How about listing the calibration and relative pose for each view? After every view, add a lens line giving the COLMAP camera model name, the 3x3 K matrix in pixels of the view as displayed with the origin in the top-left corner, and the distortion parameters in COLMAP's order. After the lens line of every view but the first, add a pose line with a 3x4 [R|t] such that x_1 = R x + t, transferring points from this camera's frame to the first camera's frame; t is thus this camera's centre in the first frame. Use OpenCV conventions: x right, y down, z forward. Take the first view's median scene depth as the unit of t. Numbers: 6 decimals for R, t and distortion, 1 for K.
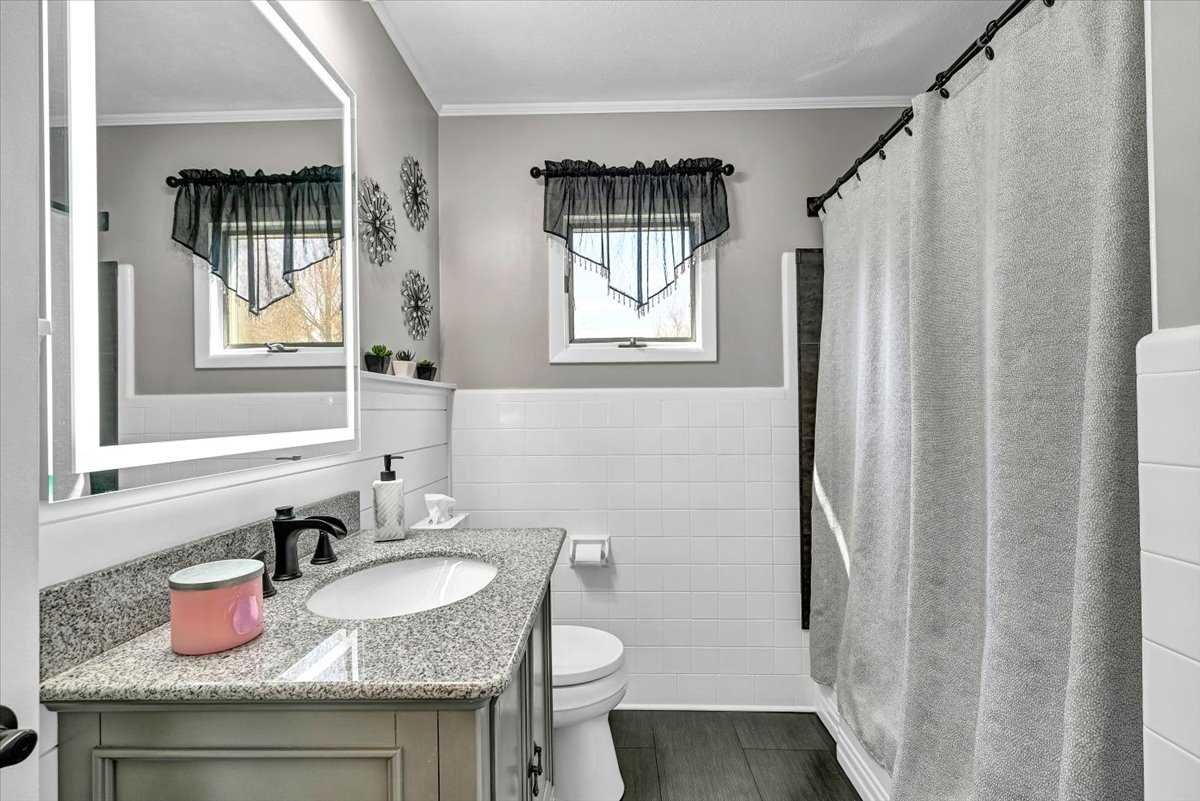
lens RADIAL K [[563.6, 0, 600.0], [0, 563.6, 400.5], [0, 0, 1]] dist [-0.000067, 0.000124]
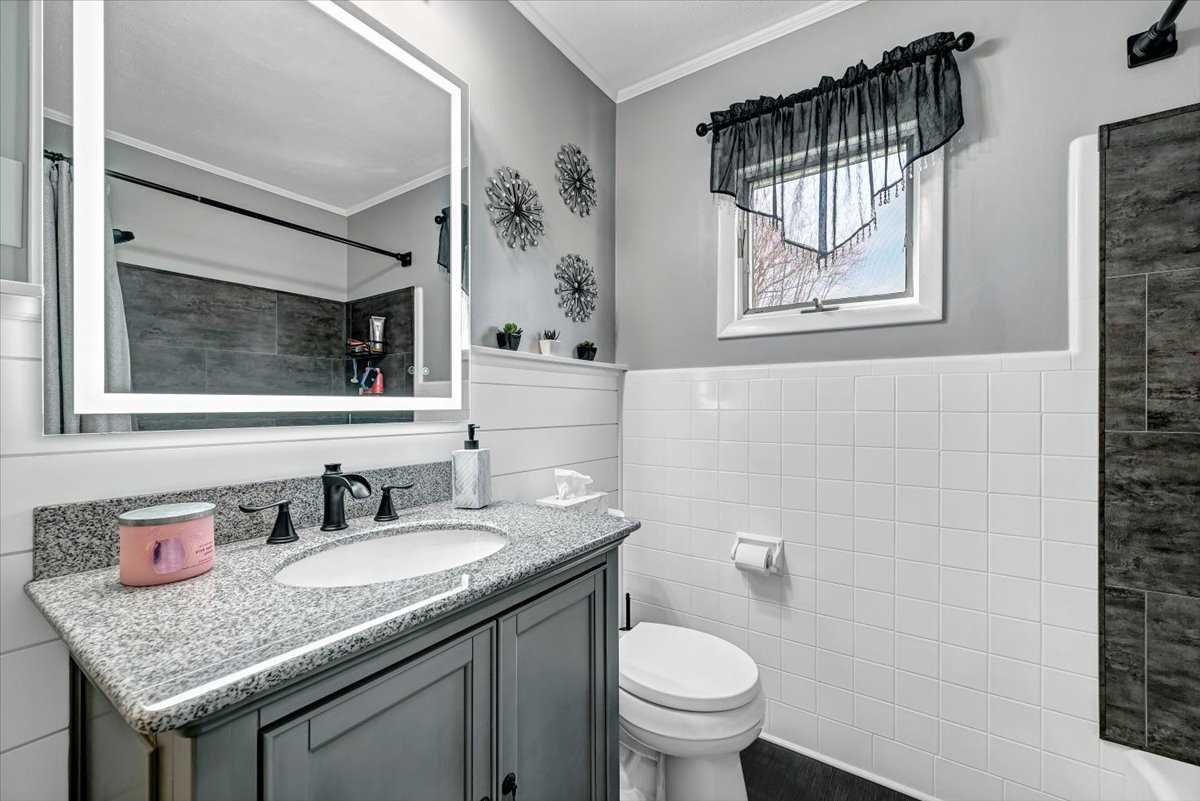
lens RADIAL K [[491.2, 0, 597.1], [0, 491.2, 405.4], [0, 0, 1]] dist [-0.000294, 0.000030]
pose [[0.834805, 0.008160, -0.550485, 0.187019], [-0.000870, 0.999908, 0.013503, 0.031480], [0.550545, -0.010794, 0.834736, 0.240696]]
